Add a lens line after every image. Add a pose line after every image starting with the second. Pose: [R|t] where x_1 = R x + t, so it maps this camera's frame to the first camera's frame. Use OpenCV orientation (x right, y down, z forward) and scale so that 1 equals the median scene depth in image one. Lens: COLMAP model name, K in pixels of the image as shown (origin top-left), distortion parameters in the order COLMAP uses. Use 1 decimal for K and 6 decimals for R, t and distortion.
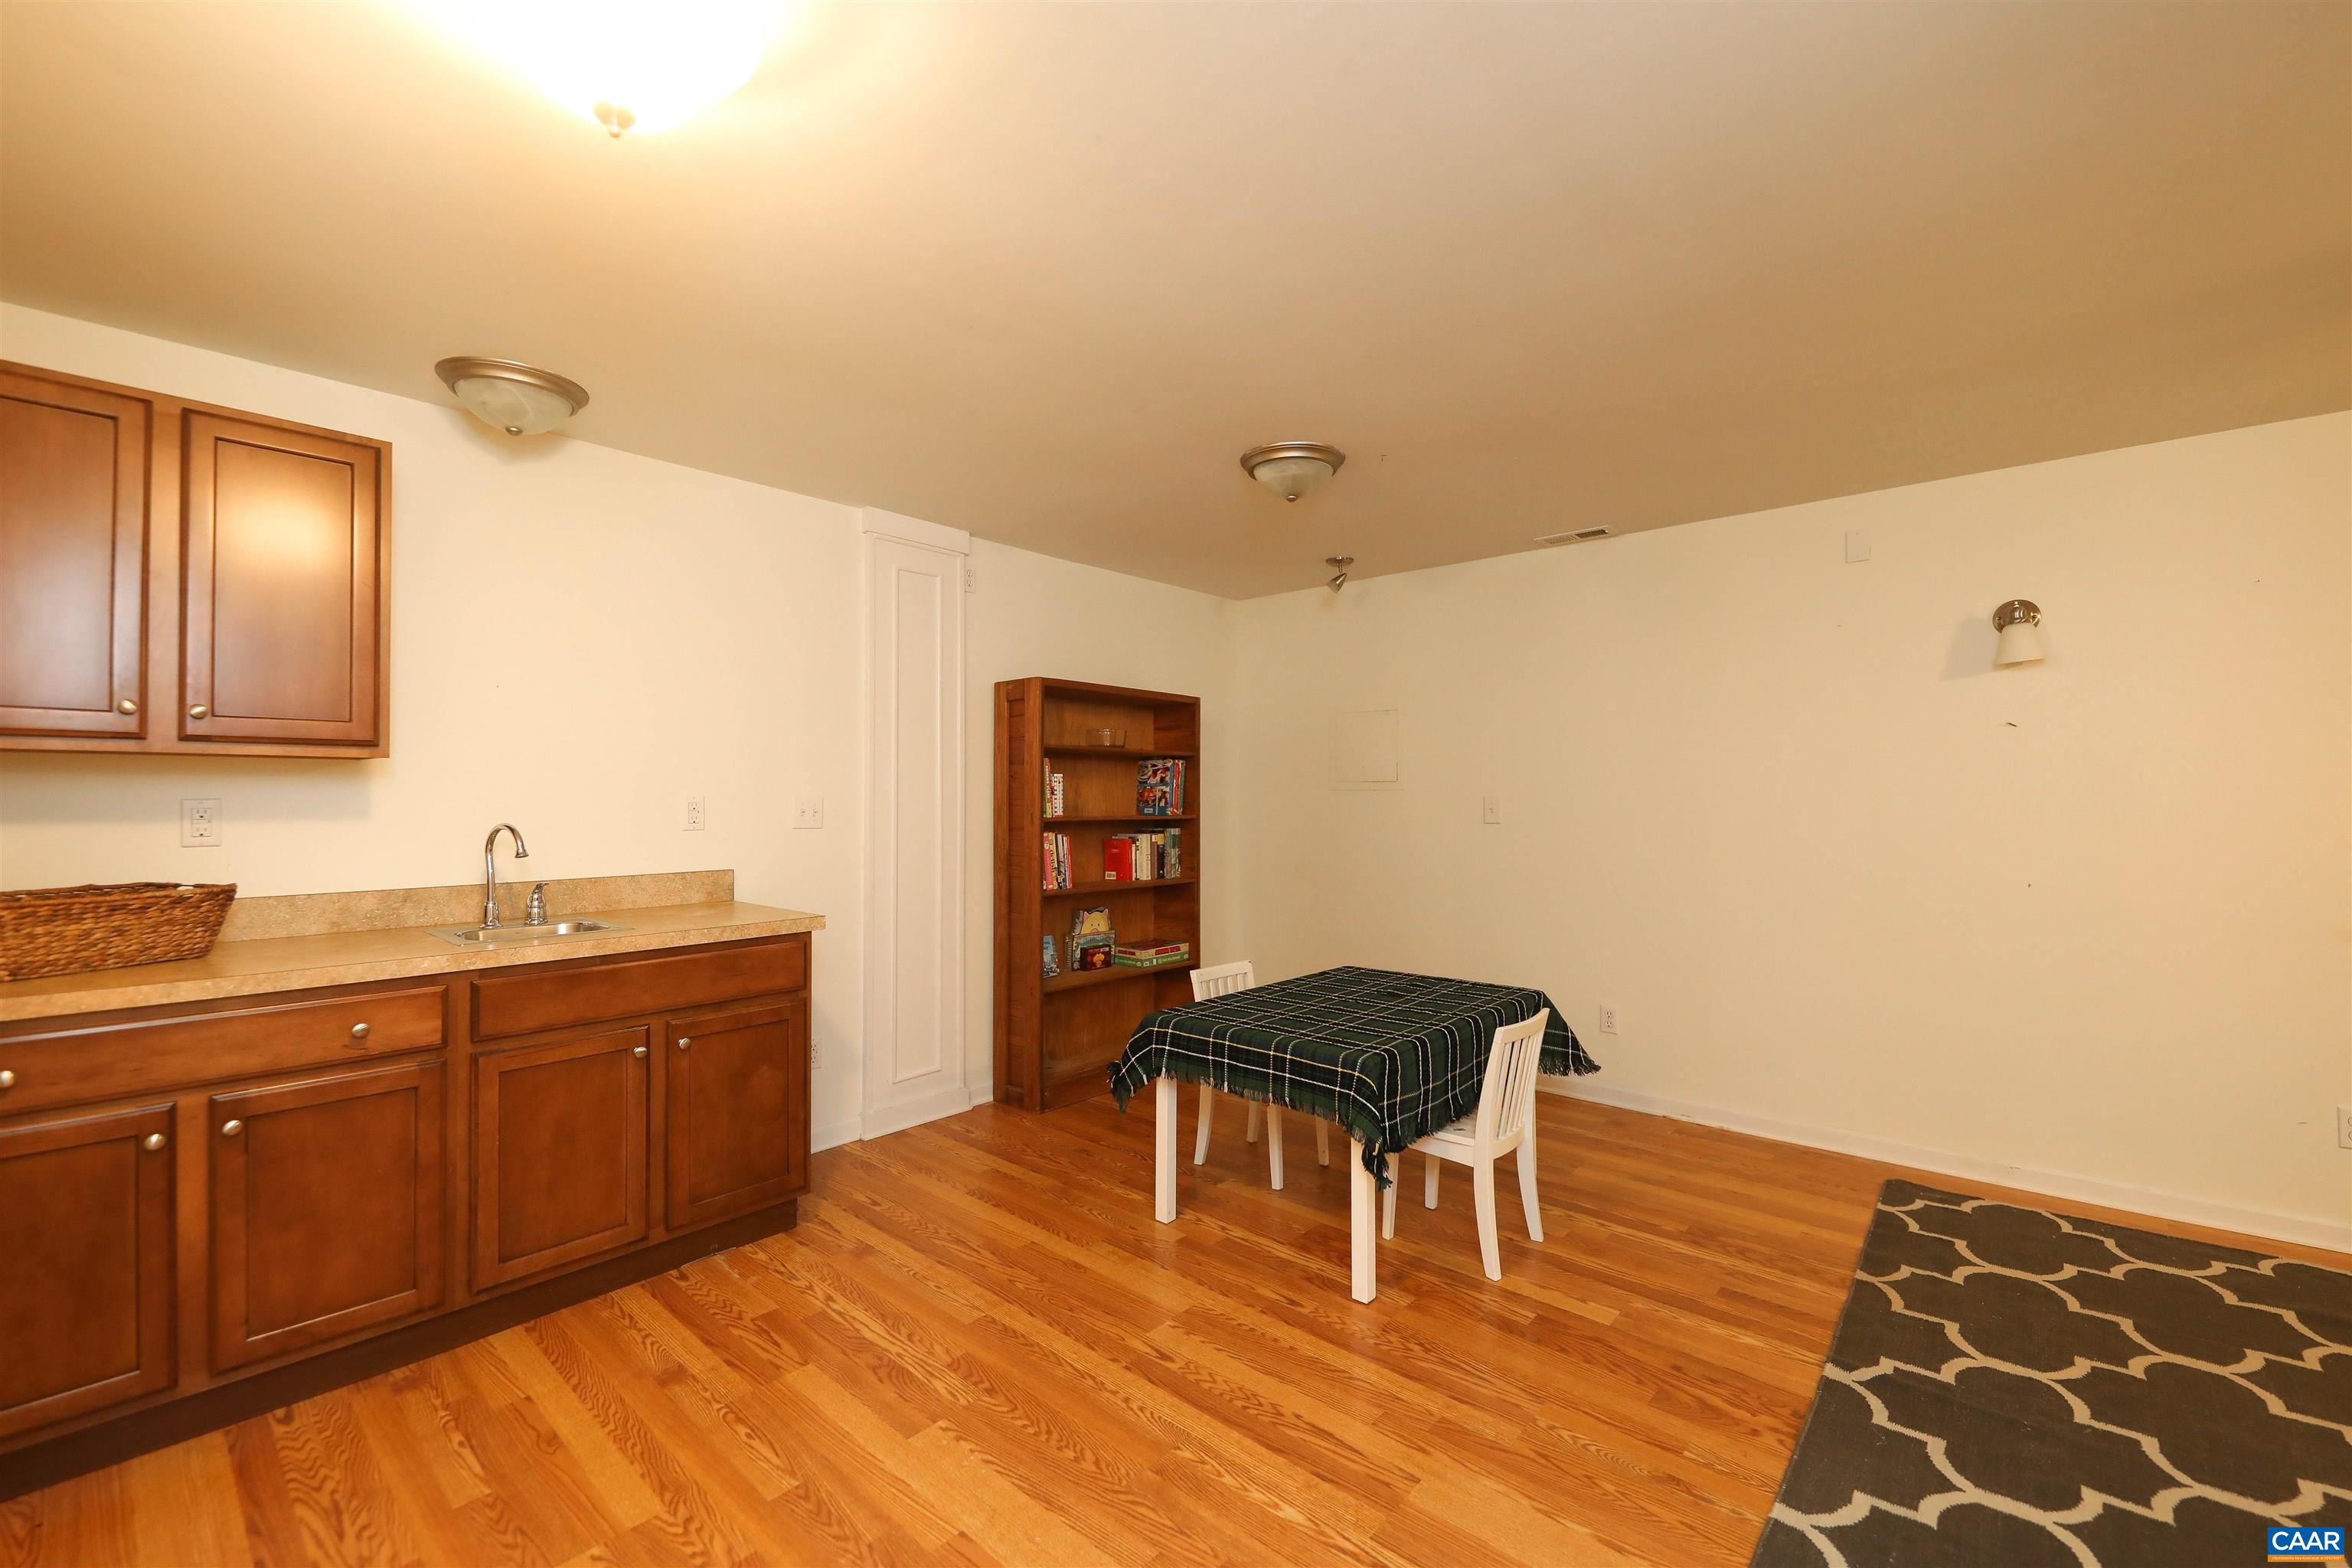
lens RADIAL K [[966.4, 0, 1163.3], [0, 966.4, 787.2], [0, 0, 1]] dist [0.007193, -0.006328]
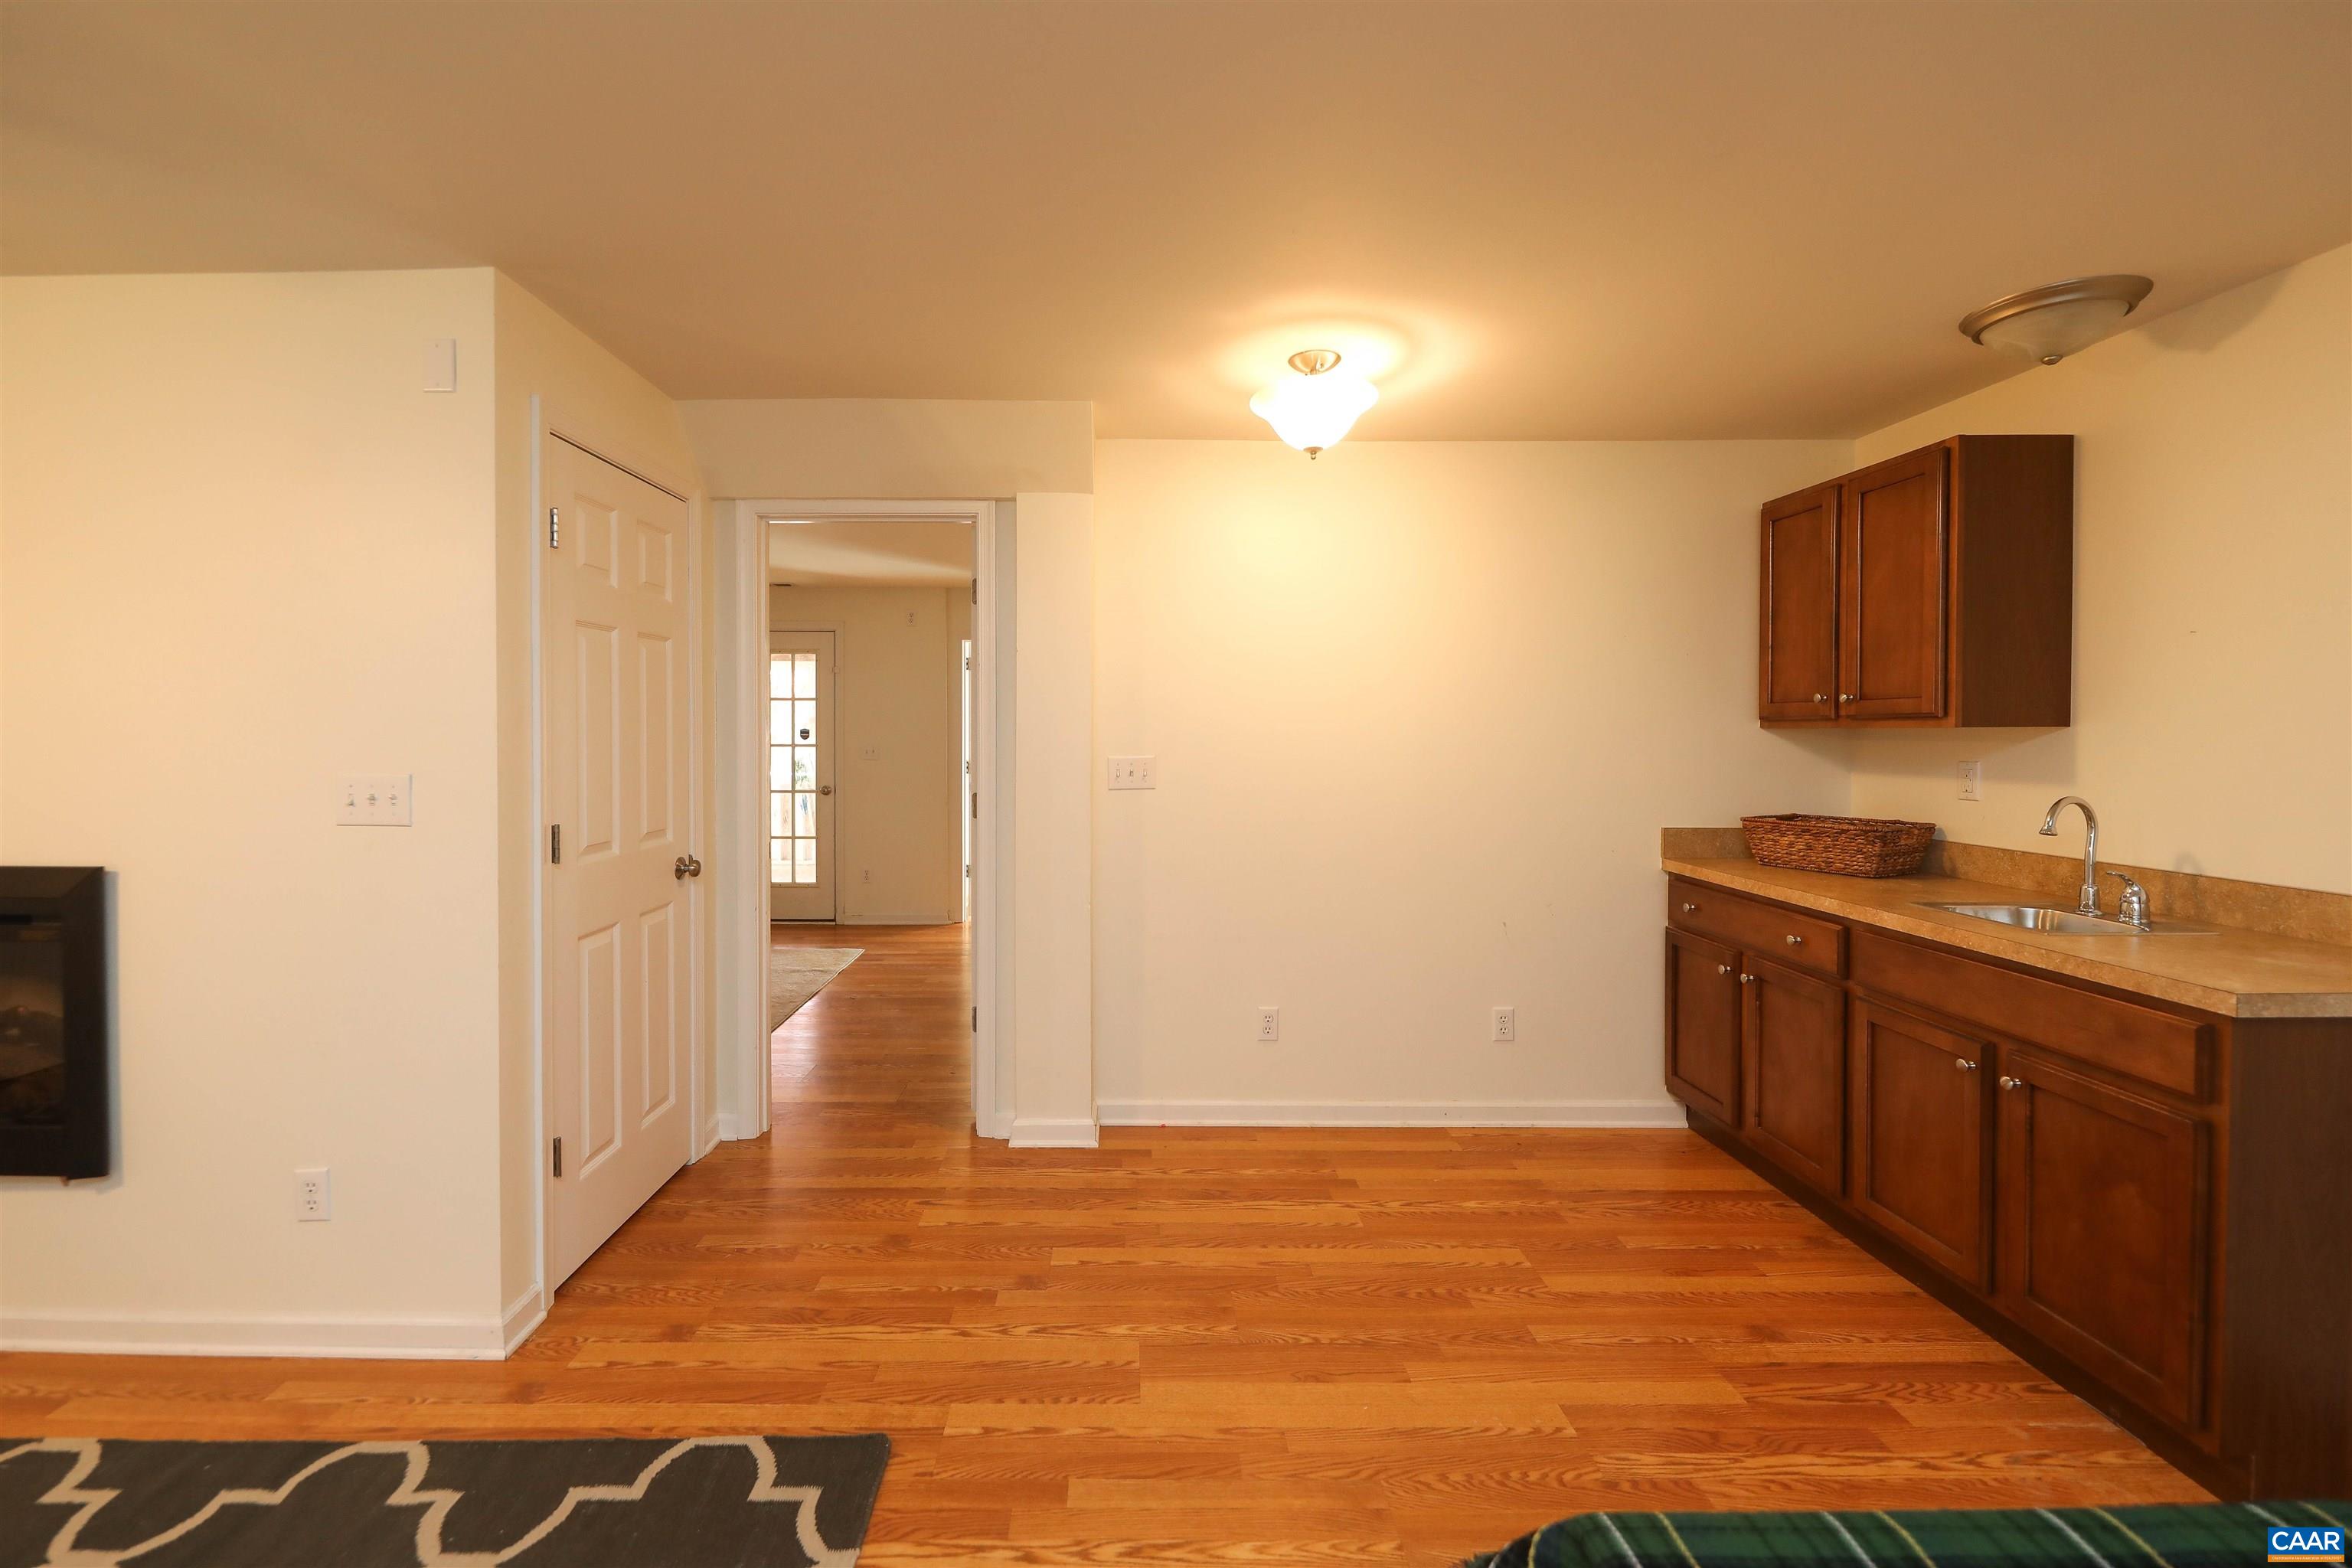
lens RADIAL K [[966.4, 0, 1149.2], [0, 966.4, 742.1], [0, 0, 1]] dist [0.007193, -0.006328]
pose [[-0.731027, 0.008783, -0.682292, 0.699448], [0.005991, 0.999961, 0.006453, -0.029947], [0.682322, 0.000630, -0.731051, 1.373935]]
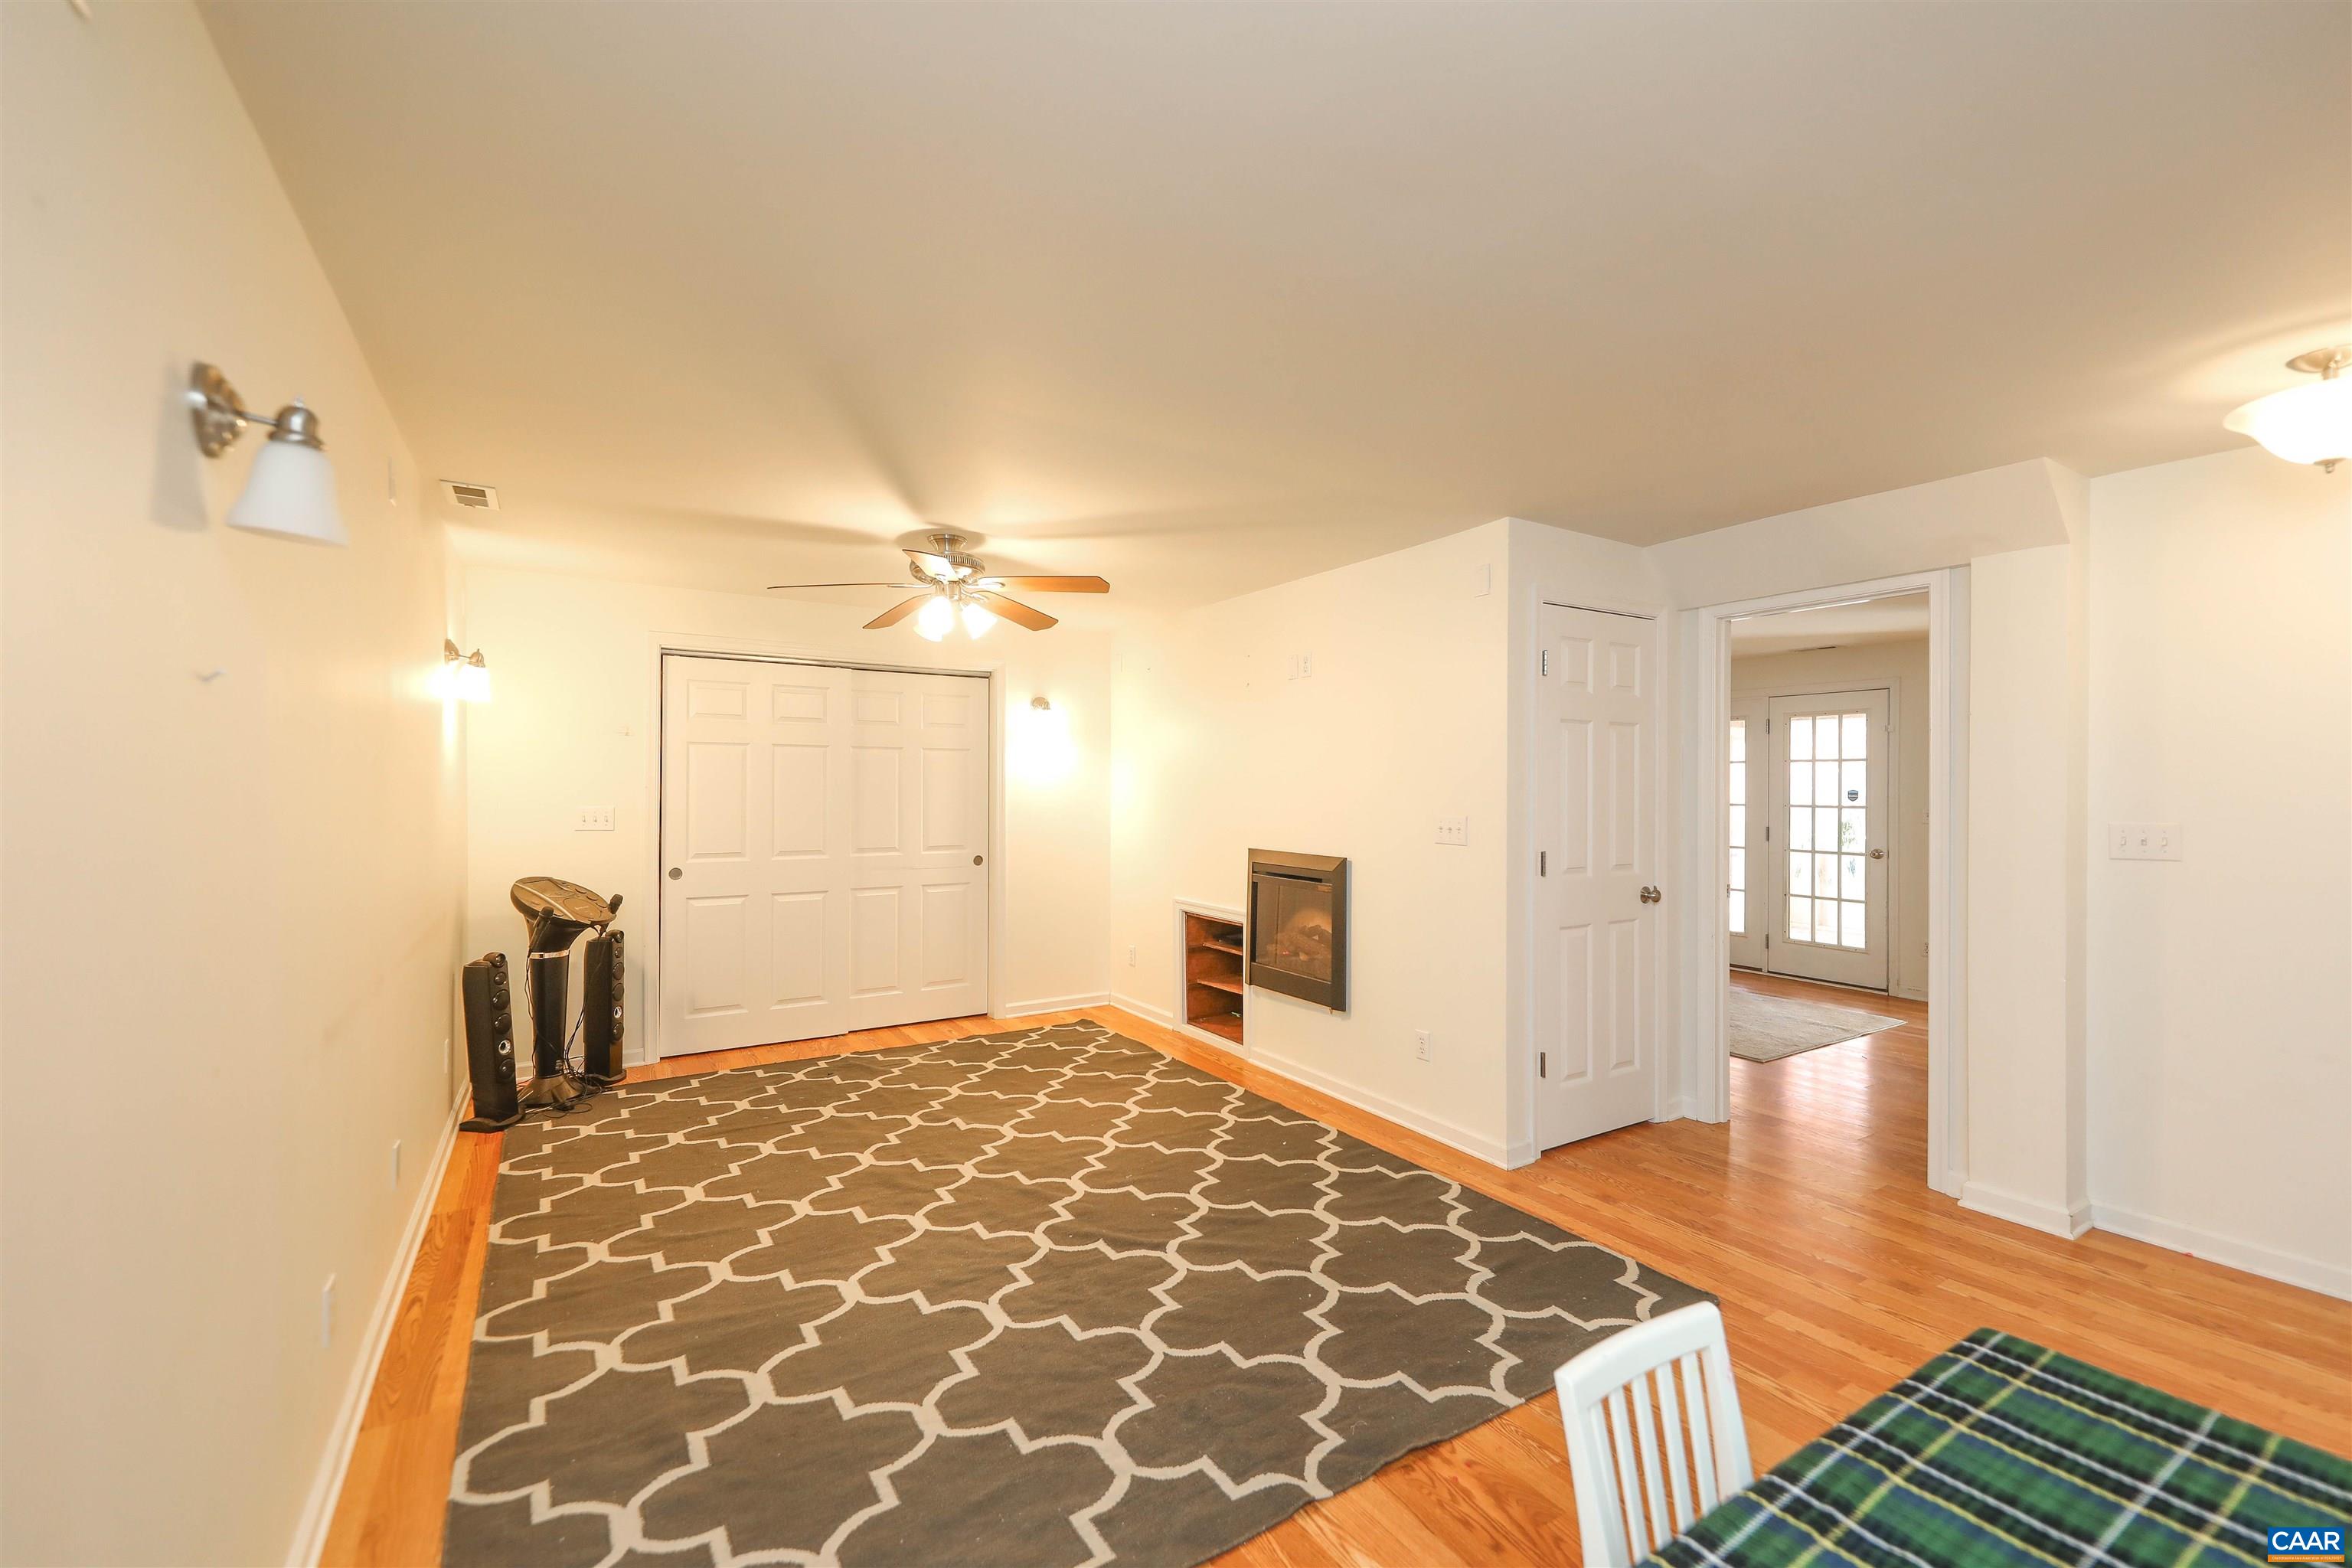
lens RADIAL K [[966.4, 0, 1161.7], [0, 966.4, 788.9], [0, 0, 1]] dist [0.007193, -0.006328]
pose [[-0.959753, -0.003523, 0.280823, 0.610092], [-0.005864, 0.999955, -0.007496, -0.027134], [-0.280783, -0.008841, -0.959730, 1.973577]]
